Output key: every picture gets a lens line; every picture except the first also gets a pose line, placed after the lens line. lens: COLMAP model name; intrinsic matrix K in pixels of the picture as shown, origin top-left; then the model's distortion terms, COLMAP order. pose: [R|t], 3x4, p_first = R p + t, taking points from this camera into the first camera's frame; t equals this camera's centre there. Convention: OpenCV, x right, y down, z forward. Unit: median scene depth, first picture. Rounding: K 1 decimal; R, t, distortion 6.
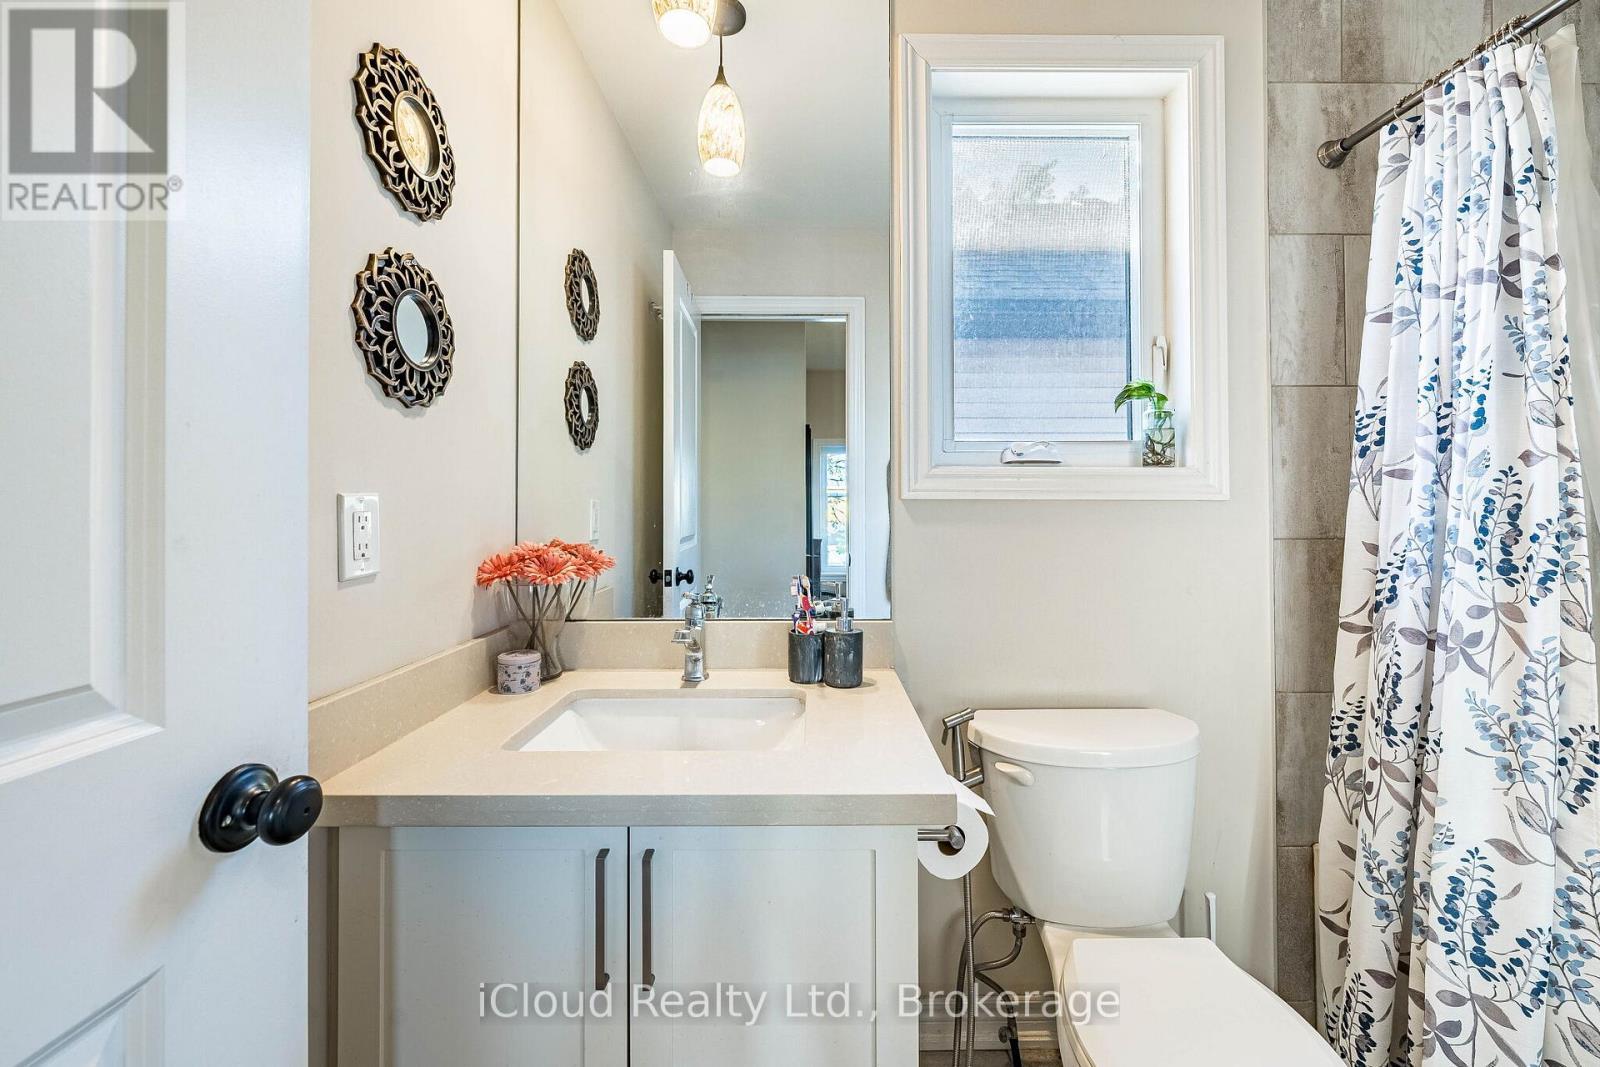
lens RADIAL K [[656.8, 0, 786.2], [0, 656.8, 499.7], [0, 0, 1]] dist [0.009674, -0.000059]
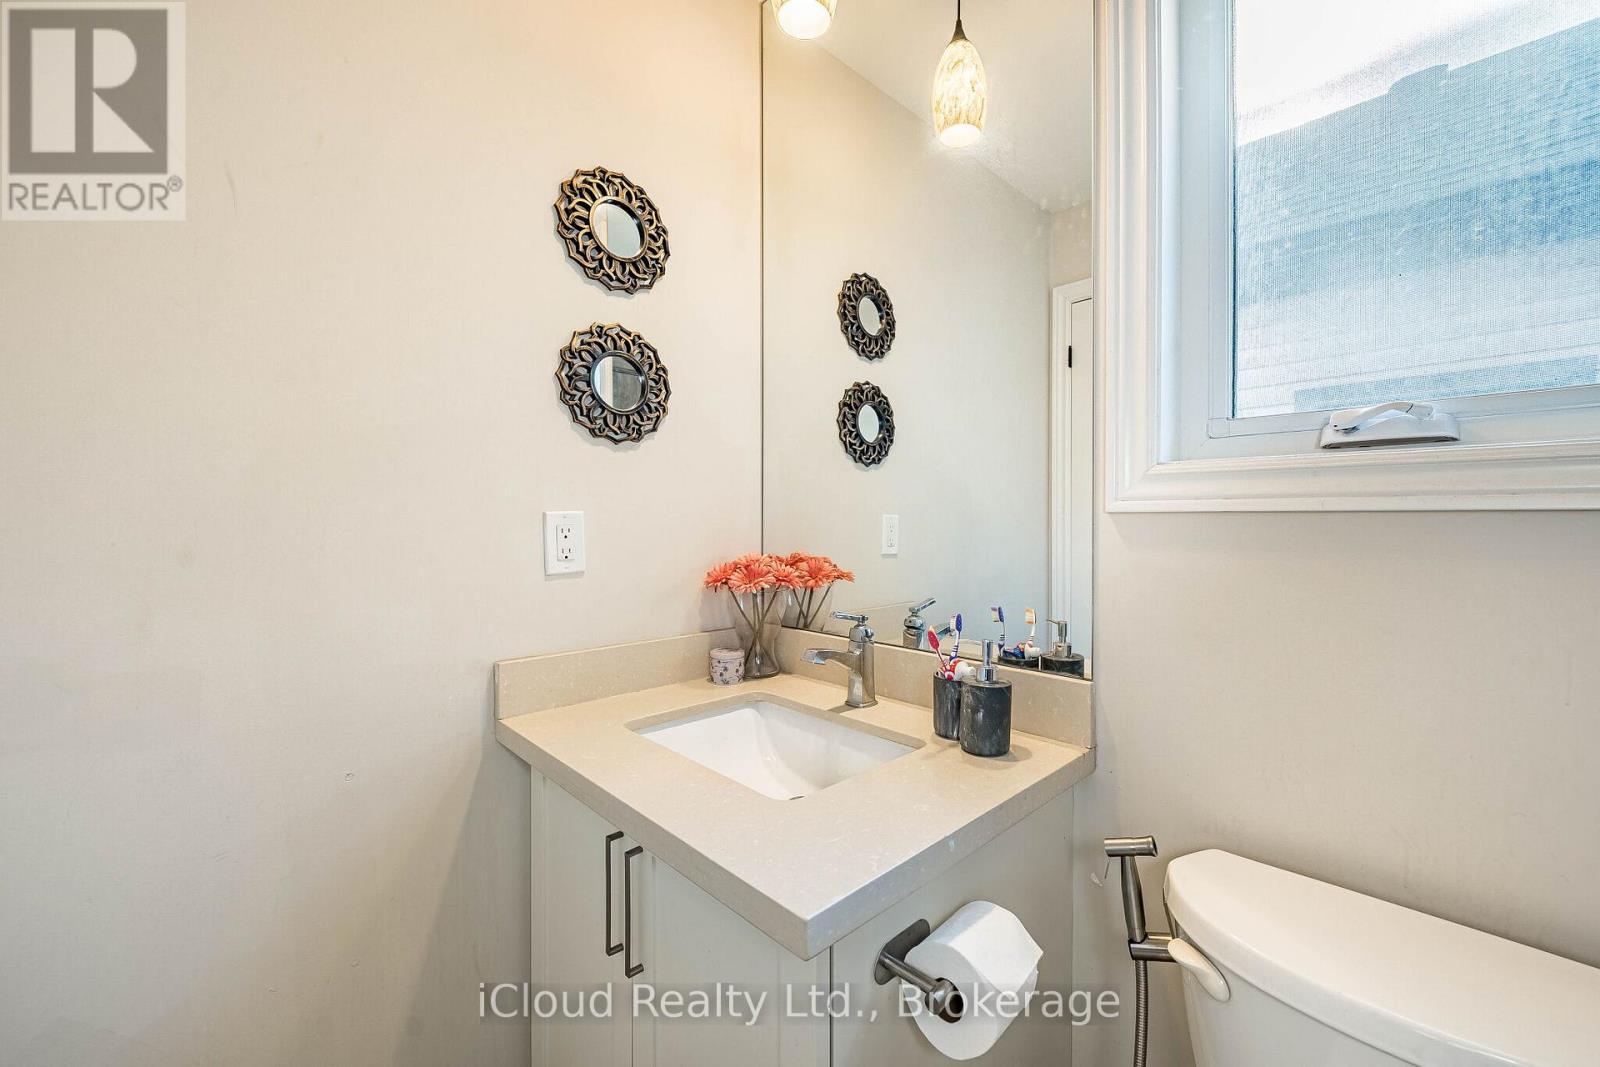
lens RADIAL K [[633.3, 0, 797.5], [0, 633.3, 524.9], [0, 0, 1]] dist [0.002377, -0.000069]
pose [[0.708733, 0.006071, -0.705450, 0.466375], [0.006367, 0.999867, 0.015002, 0.001350], [0.705448, -0.015124, 0.708600, 0.320376]]
